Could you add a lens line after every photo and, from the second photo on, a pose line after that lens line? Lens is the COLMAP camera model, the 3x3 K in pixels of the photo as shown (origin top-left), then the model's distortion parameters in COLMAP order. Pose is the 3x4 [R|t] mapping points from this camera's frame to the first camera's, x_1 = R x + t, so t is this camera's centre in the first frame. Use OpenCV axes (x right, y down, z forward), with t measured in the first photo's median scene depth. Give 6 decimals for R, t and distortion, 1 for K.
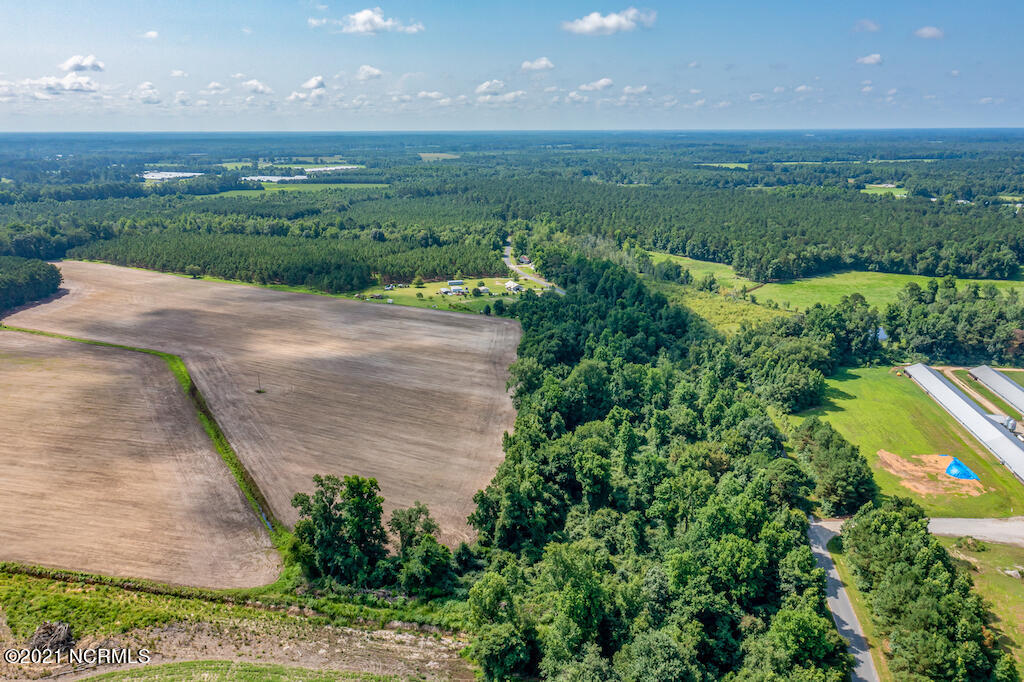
lens RADIAL K [[796.3, 0, 512.0], [0, 796.3, 341.0], [0, 0, 1]] dist [-0.033818, 0.064824]
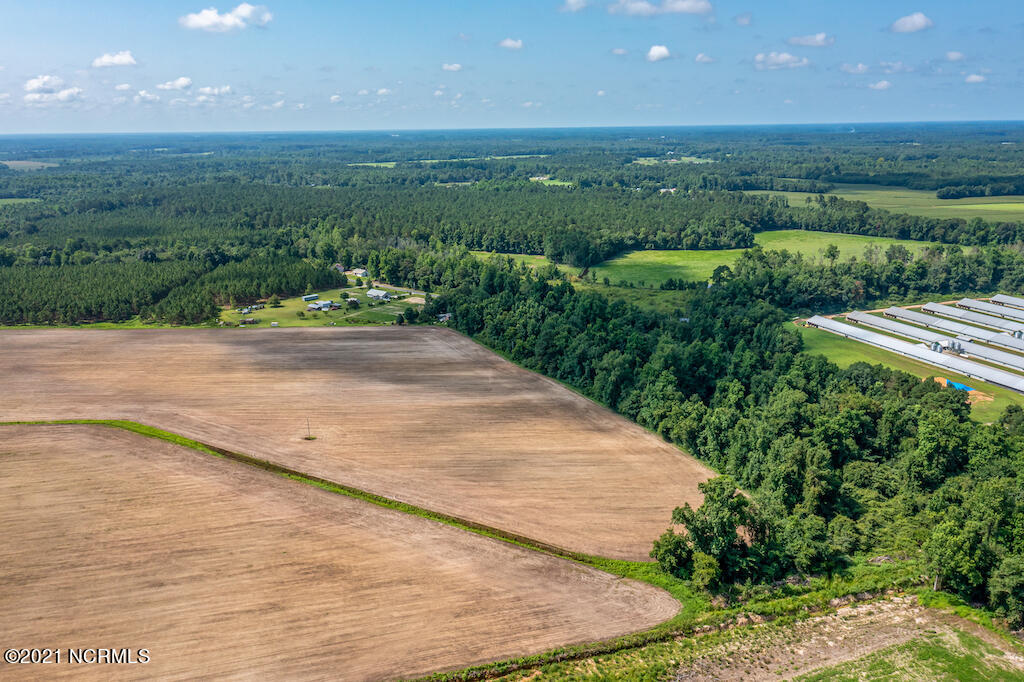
lens RADIAL K [[796.3, 0, 512.0], [0, 796.3, 341.0], [0, 0, 1]] dist [-0.033818, 0.064824]
pose [[0.869038, -0.132509, 0.476670, -0.668459], [0.133415, 0.990539, 0.032124, -0.047809], [-0.476417, 0.035678, 0.878495, 0.196879]]
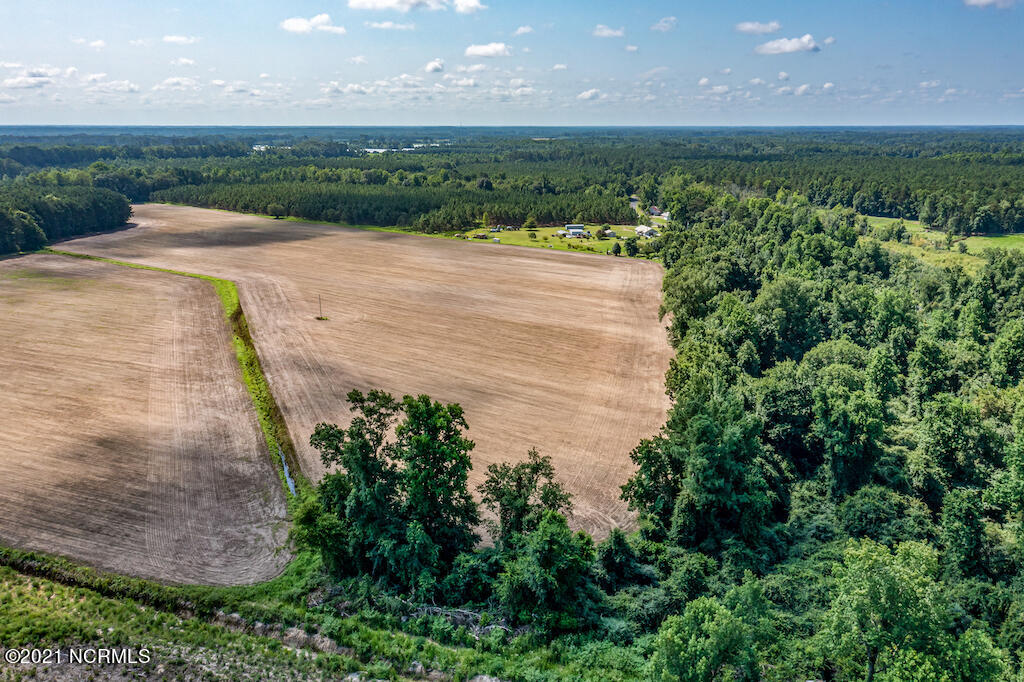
lens RADIAL K [[796.3, 0, 512.0], [0, 796.3, 341.0], [0, 0, 1]] dist [-0.033818, 0.064824]
pose [[0.990952, 0.036221, -0.129239, -0.051668], [-0.036156, 0.999342, 0.002851, 0.098466], [0.129257, 0.001847, 0.991609, 0.356600]]
